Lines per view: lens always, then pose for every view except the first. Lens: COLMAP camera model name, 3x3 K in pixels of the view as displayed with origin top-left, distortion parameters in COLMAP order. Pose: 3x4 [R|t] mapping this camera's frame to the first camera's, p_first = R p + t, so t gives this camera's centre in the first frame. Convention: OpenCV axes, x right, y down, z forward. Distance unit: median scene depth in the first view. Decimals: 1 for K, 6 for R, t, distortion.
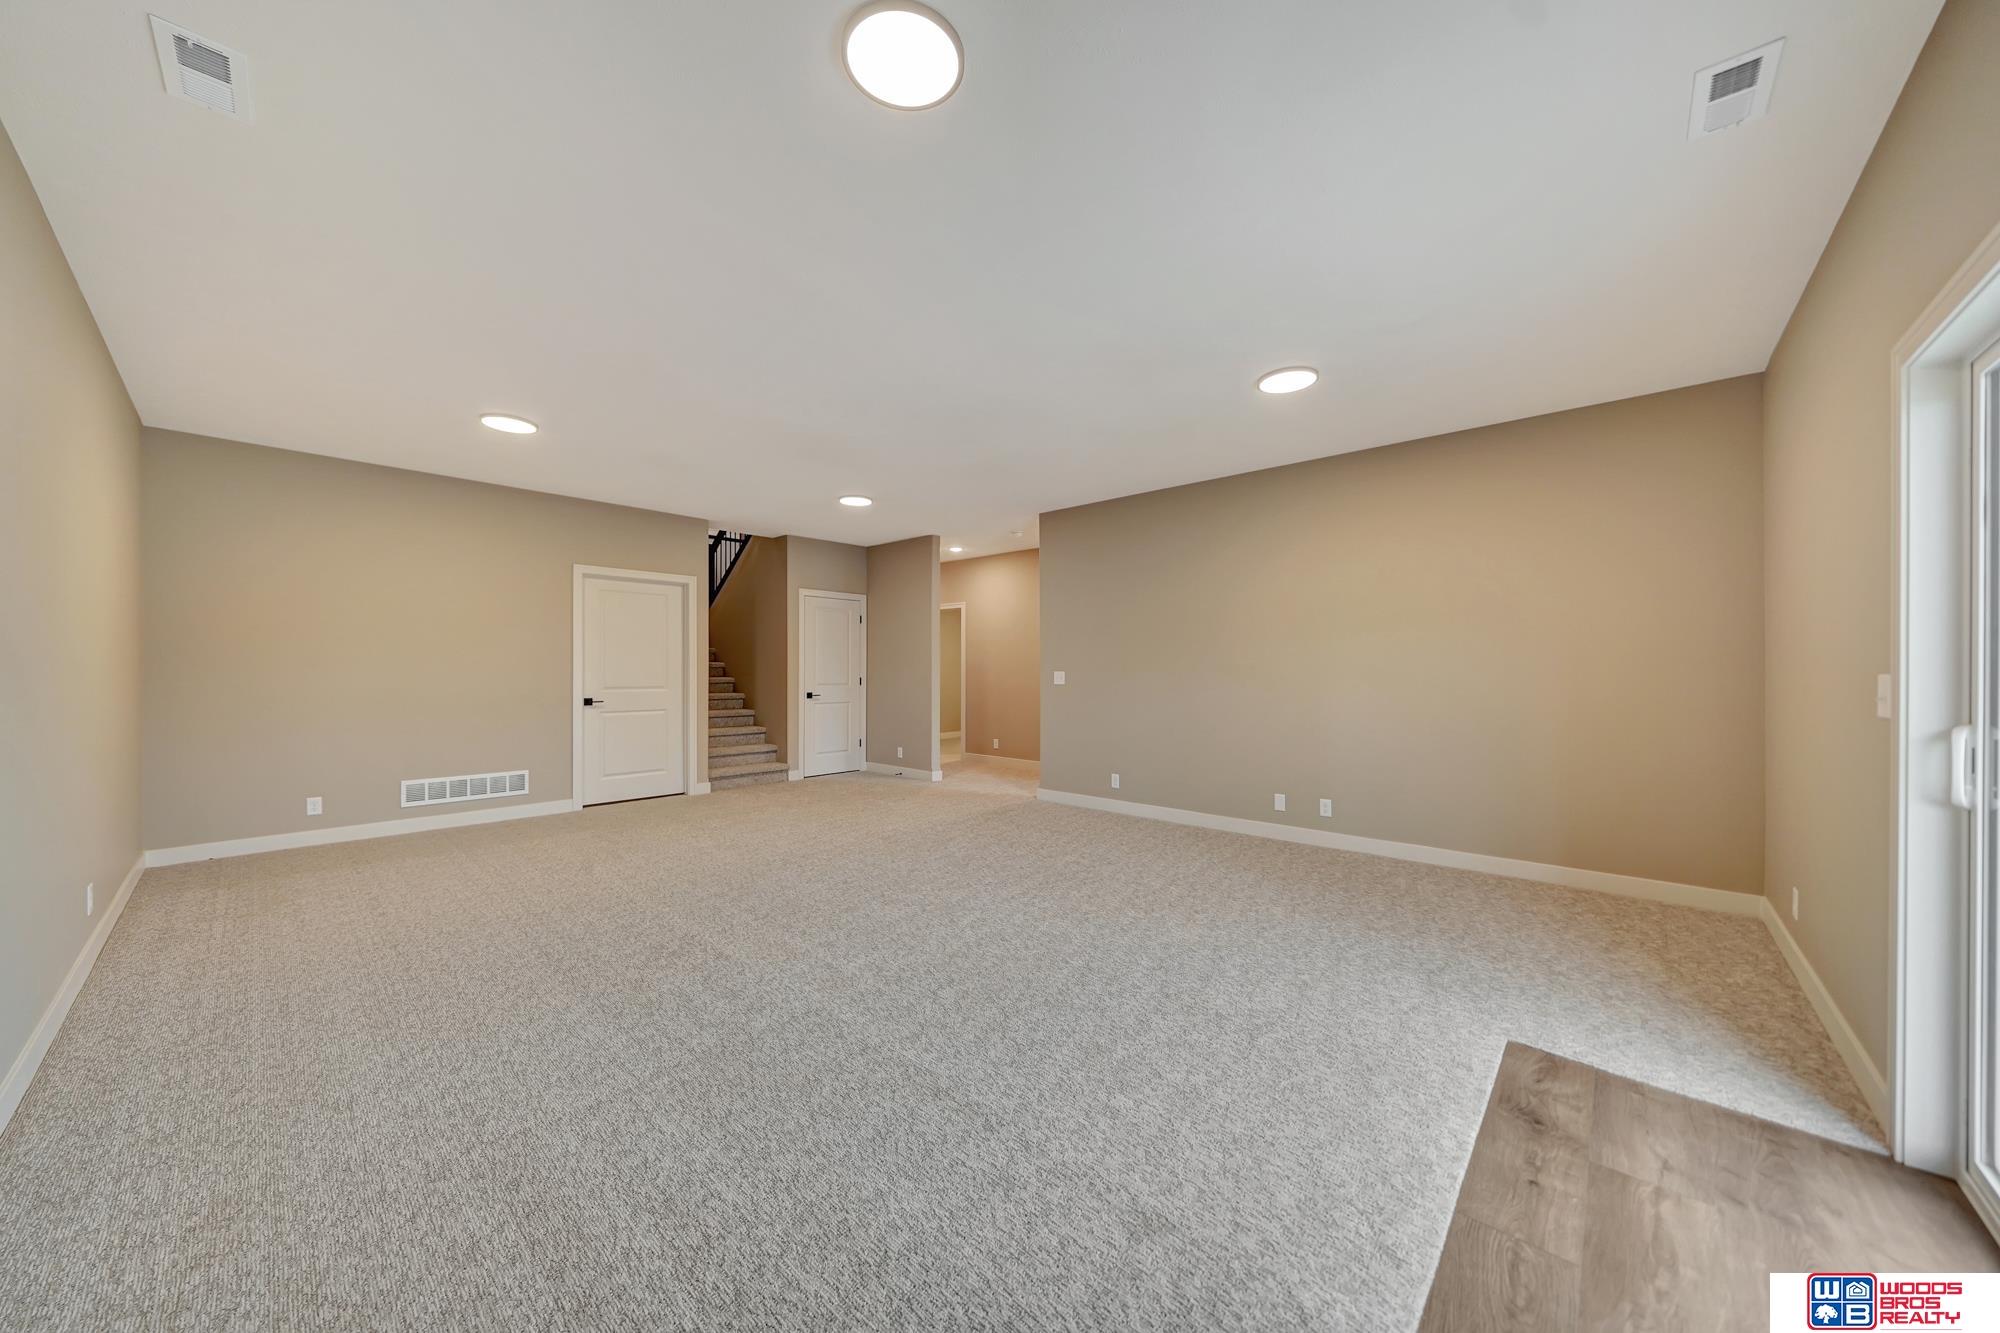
lens RADIAL K [[678.4, 0, 988.9], [0, 678.4, 672.1], [0, 0, 1]] dist [-0.001365, -0.000115]
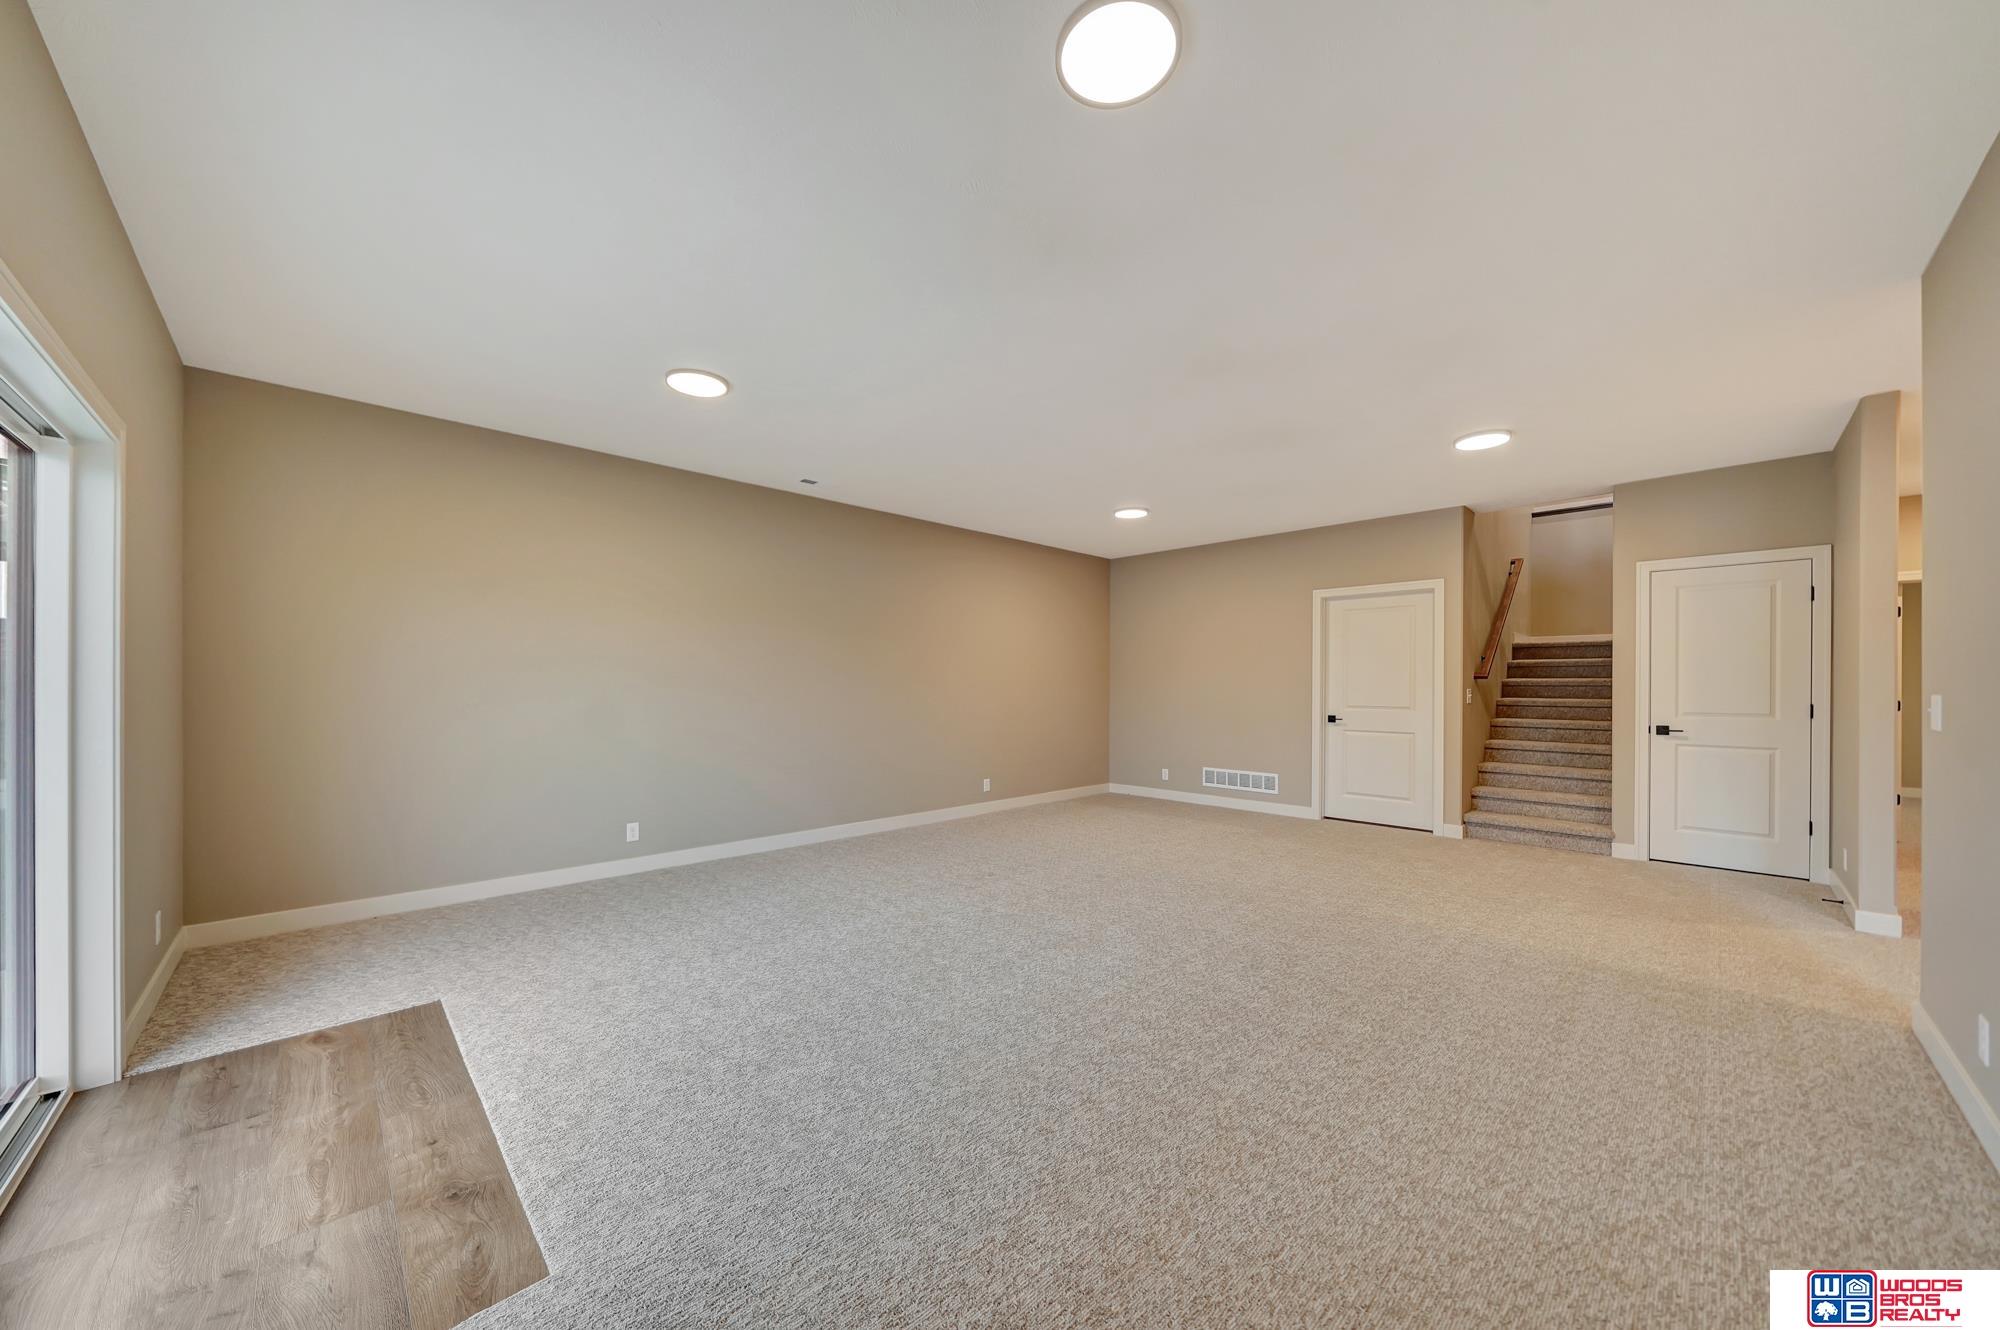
lens RADIAL K [[706.2, 0, 1008.9], [0, 706.2, 684.4], [0, 0, 1]] dist [-0.000796, 0.000118]
pose [[-0.040517, -0.004949, -0.999167, 1.657166], [-0.005623, 0.999973, -0.004725, -0.007085], [0.999163, 0.005427, -0.040544, 1.707331]]
